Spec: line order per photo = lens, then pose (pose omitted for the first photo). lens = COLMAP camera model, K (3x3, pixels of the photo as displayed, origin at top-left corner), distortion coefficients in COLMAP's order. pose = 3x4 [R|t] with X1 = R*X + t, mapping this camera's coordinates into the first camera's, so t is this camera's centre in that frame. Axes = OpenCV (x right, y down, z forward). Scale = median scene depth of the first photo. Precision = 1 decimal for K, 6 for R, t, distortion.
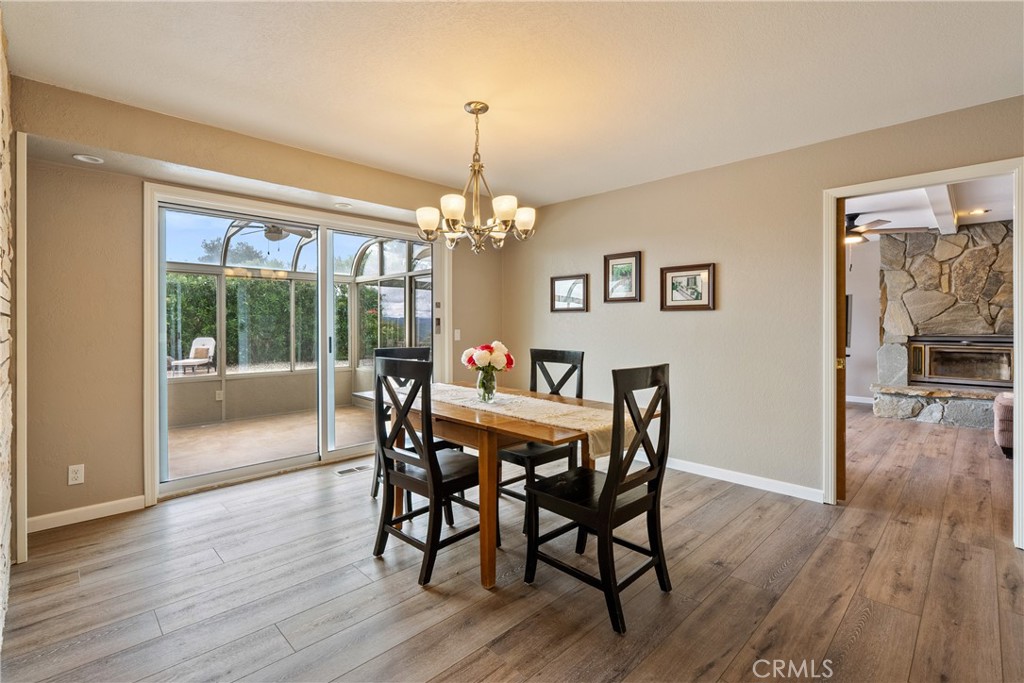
lens RADIAL K [[466.3, 0, 494.0], [0, 466.3, 324.4], [0, 0, 1]] dist [-0.006015, 0.002041]
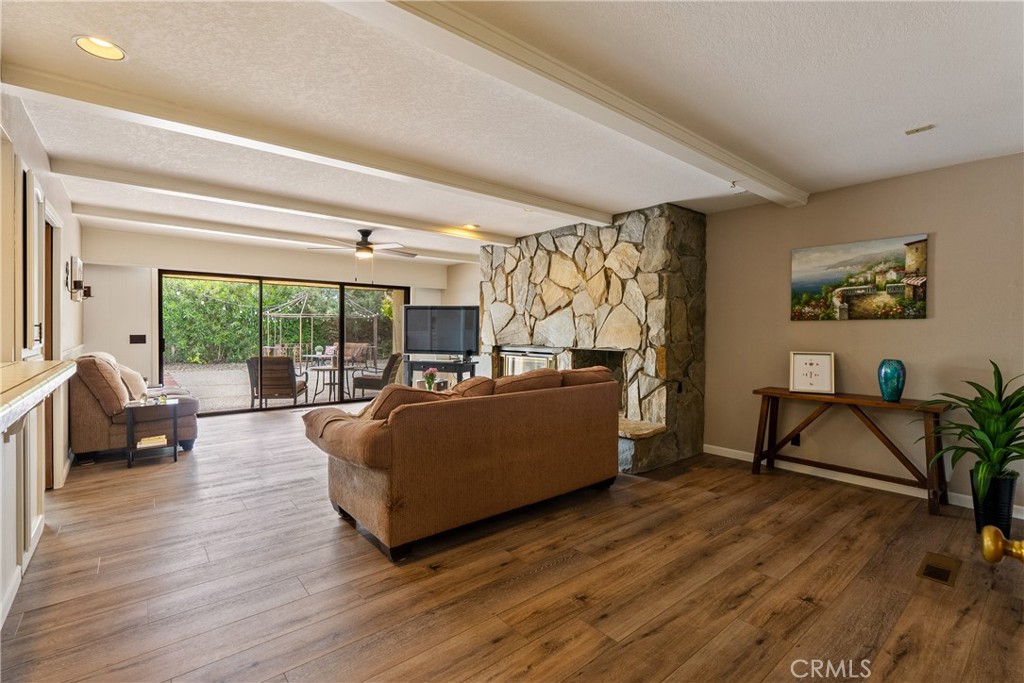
lens RADIAL K [[466.3, 0, 527.4], [0, 466.3, 337.7], [0, 0, 1]] dist [-0.006015, 0.002041]
pose [[0.997977, -0.002731, -0.063512, 1.081007], [0.004156, 0.999742, 0.022314, -0.017263], [0.063435, -0.022532, 0.997732, -0.025157]]
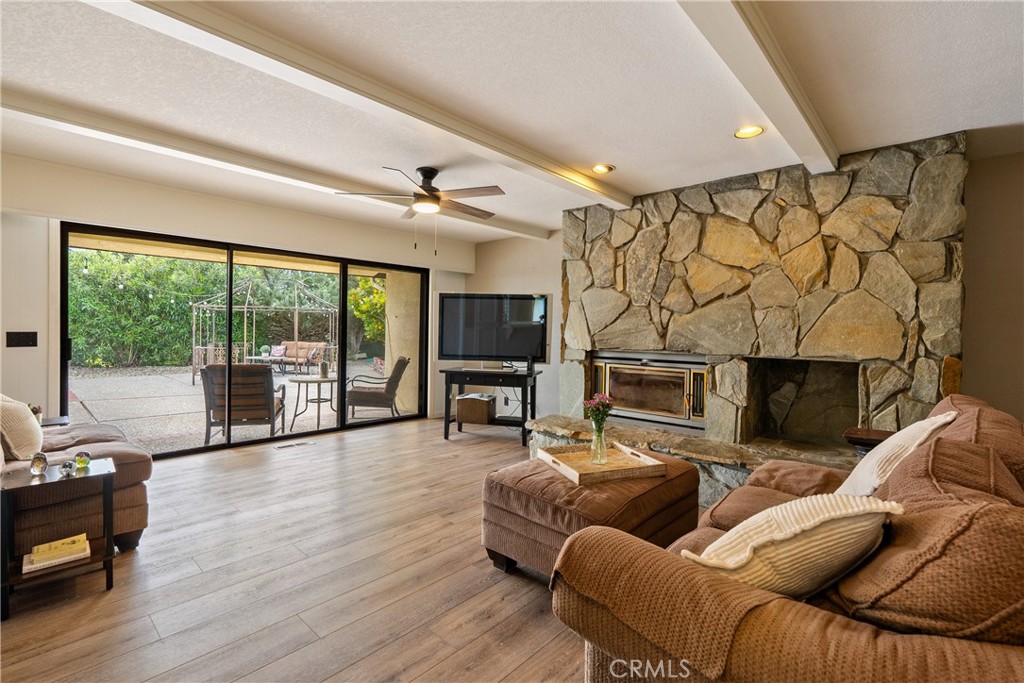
lens RADIAL K [[466.3, 0, 515.1], [0, 466.3, 332.5], [0, 0, 1]] dist [-0.006015, 0.002041]
pose [[0.997988, 0.003318, 0.063320, 0.768378], [-0.004282, 0.999877, 0.015100, -0.015176], [-0.063262, -0.015340, 0.997879, 0.292376]]
